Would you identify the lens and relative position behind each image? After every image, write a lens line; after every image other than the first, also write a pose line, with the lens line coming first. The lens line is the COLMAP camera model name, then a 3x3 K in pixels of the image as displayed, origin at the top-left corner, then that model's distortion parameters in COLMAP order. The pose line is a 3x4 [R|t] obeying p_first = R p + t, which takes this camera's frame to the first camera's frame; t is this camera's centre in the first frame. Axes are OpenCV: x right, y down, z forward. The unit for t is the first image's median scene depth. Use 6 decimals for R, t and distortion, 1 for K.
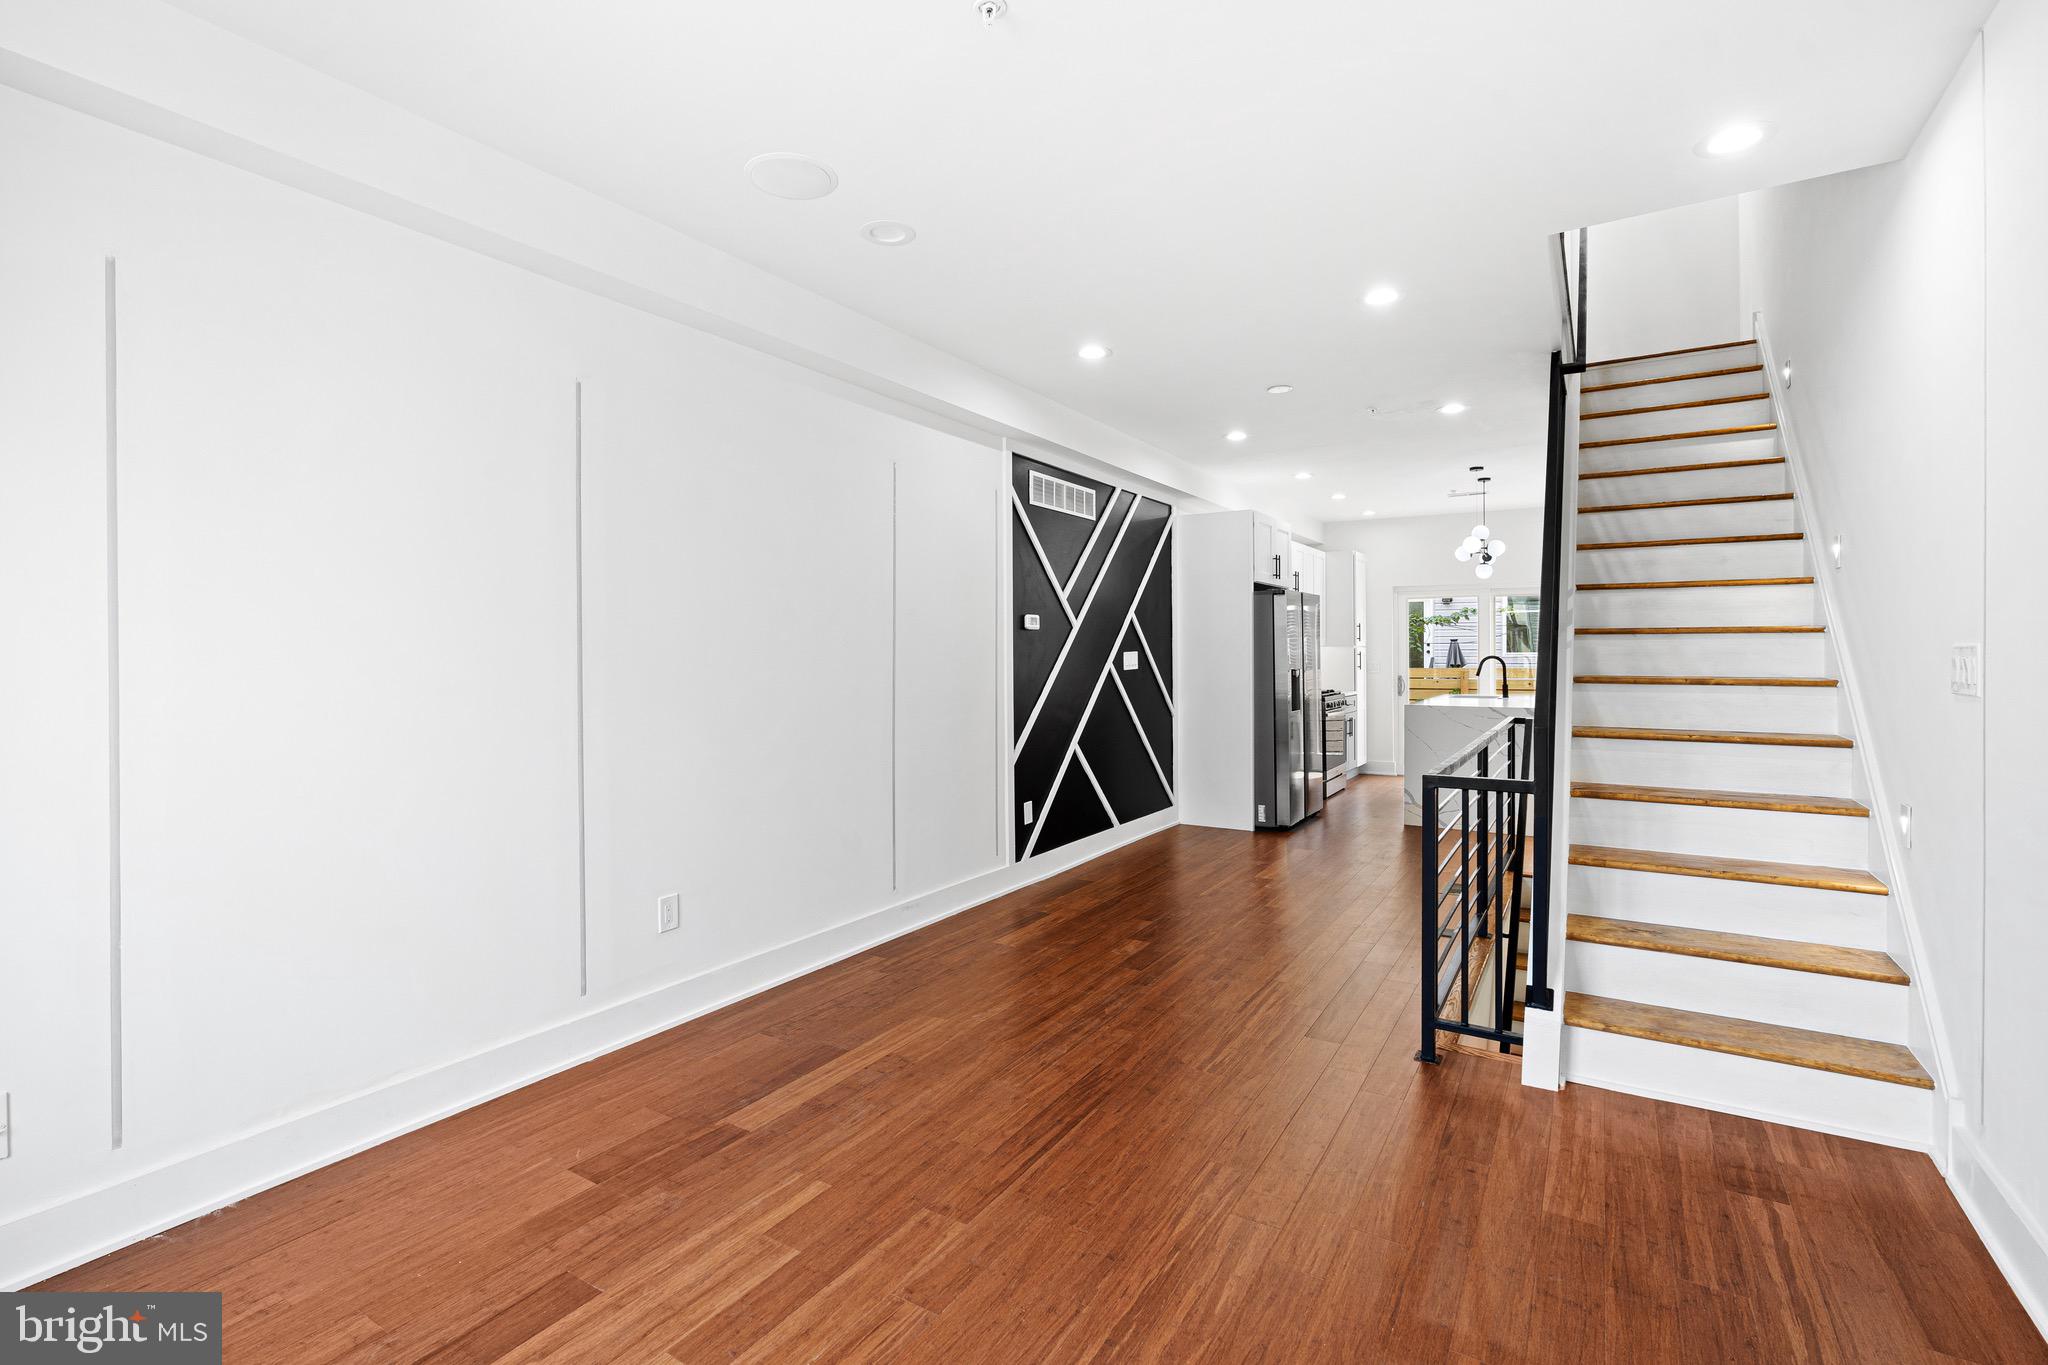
lens RADIAL K [[933.4, 0, 1010.4], [0, 933.4, 661.8], [0, 0, 1]] dist [-0.004414, 0.000034]
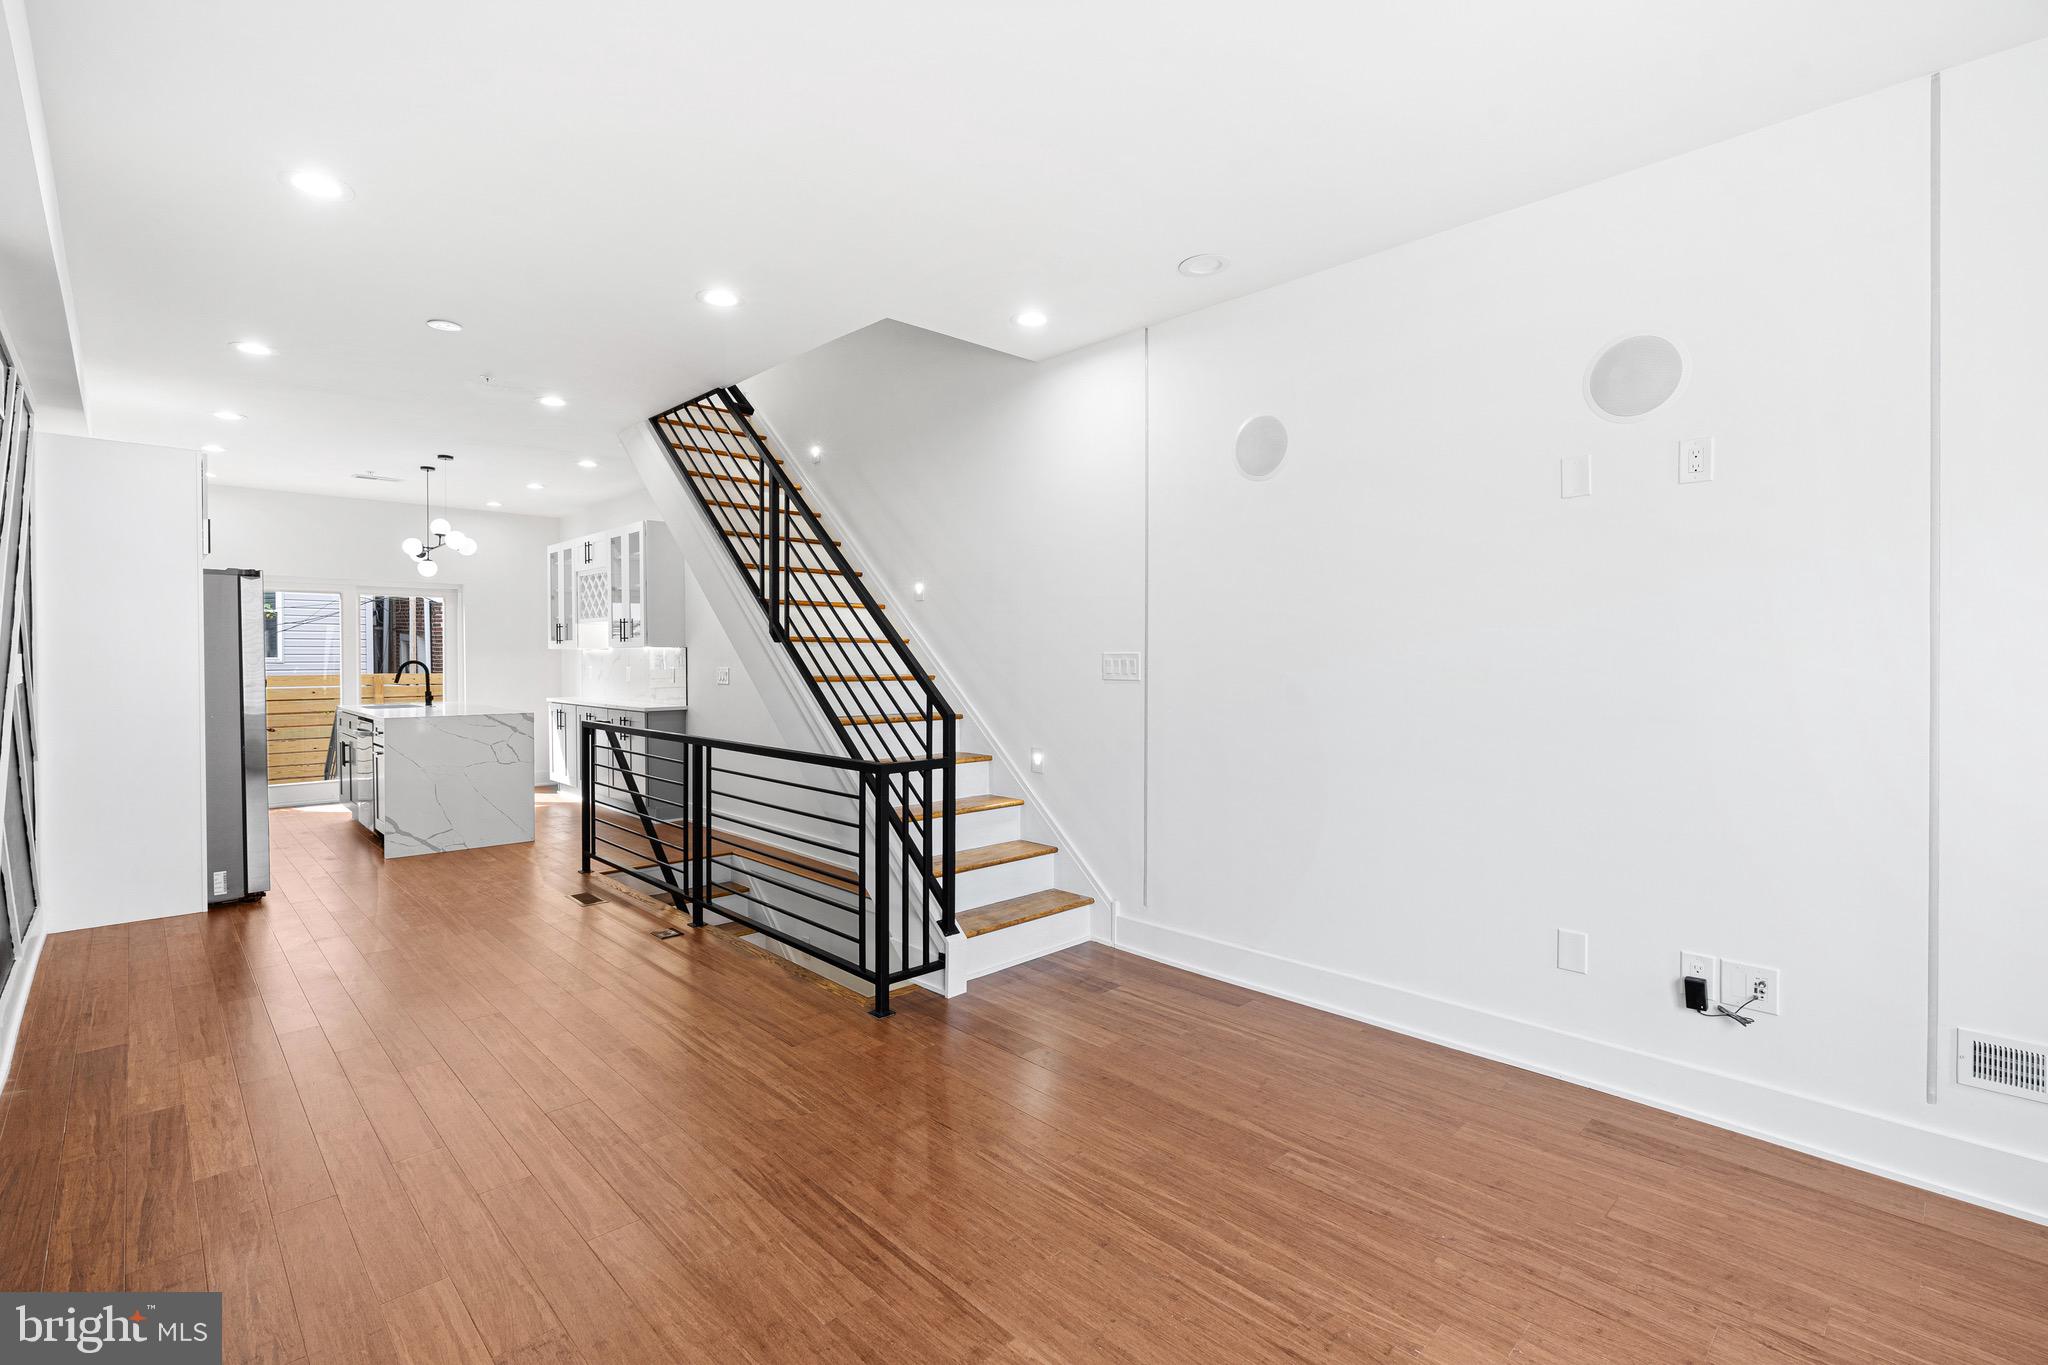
lens RADIAL K [[933.4, 0, 1002.6], [0, 933.4, 663.2], [0, 0, 1]] dist [-0.004414, 0.000034]
pose [[0.243666, -0.002221, 0.969857, -0.643033], [0.007799, 0.999970, 0.000330, 0.000467], [-0.969828, 0.007484, 0.243676, 0.604038]]
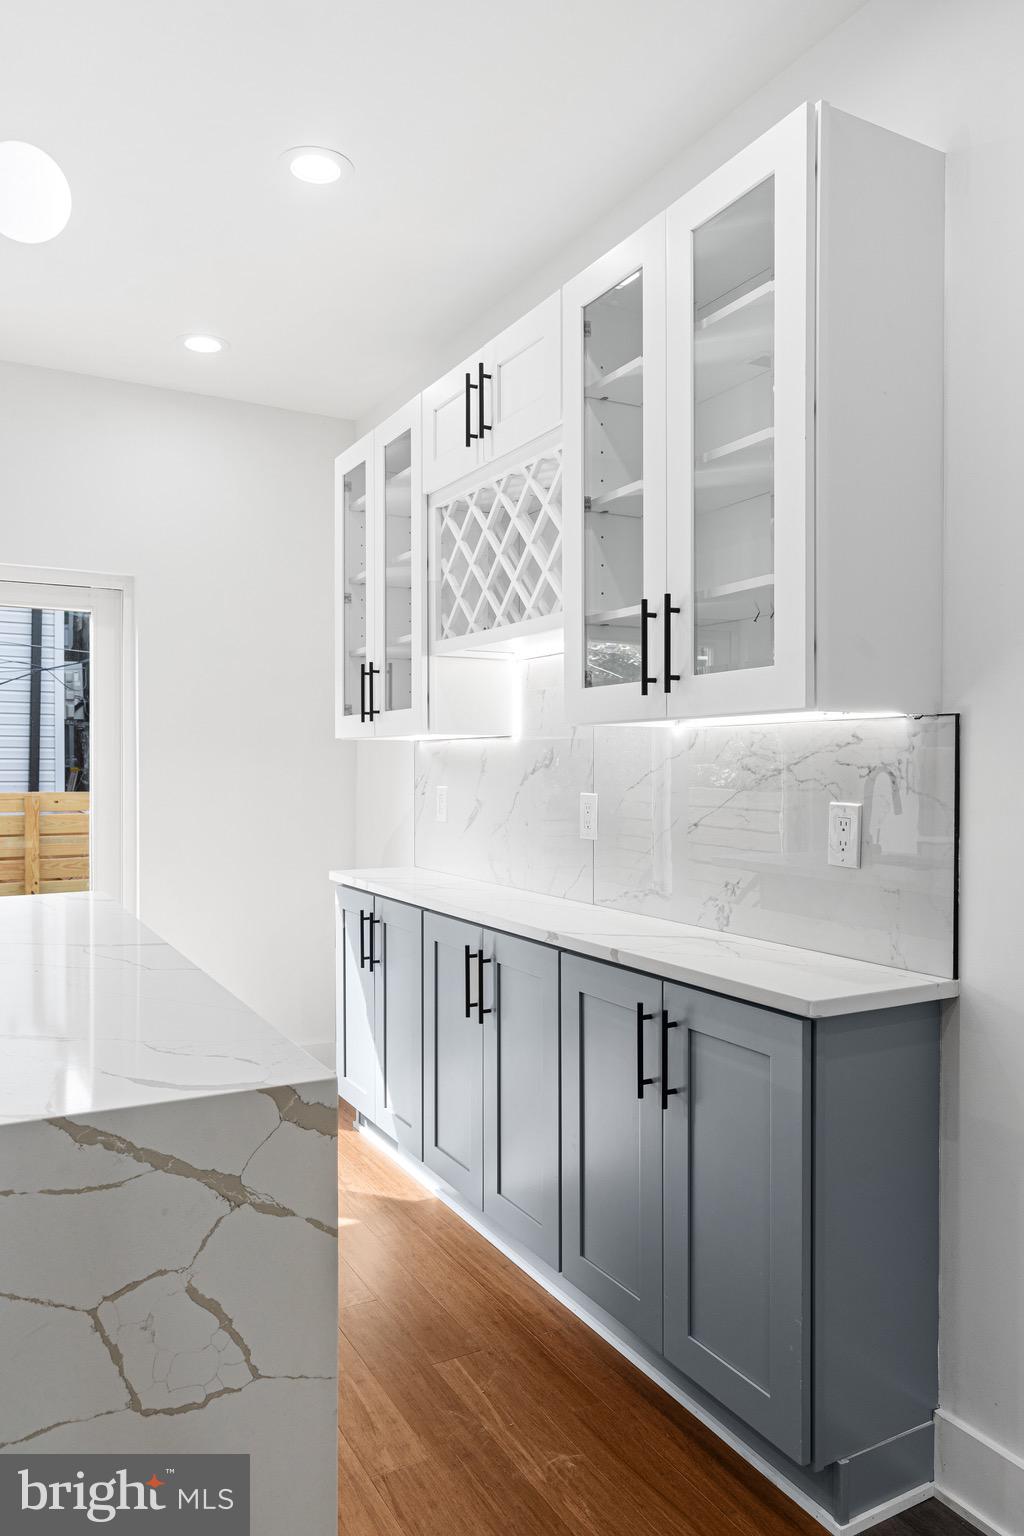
lens RADIAL K [[1069.9, 0, 503.7], [0, 1069.9, 756.7], [0, 0, 1]] dist [0.019153, -0.004815]
pose [[0.482718, 0.014502, 0.875656, 0.904651], [0.001795, 0.999844, -0.017548, -0.012732], [-0.875774, 0.010042, 0.482617, 1.973043]]
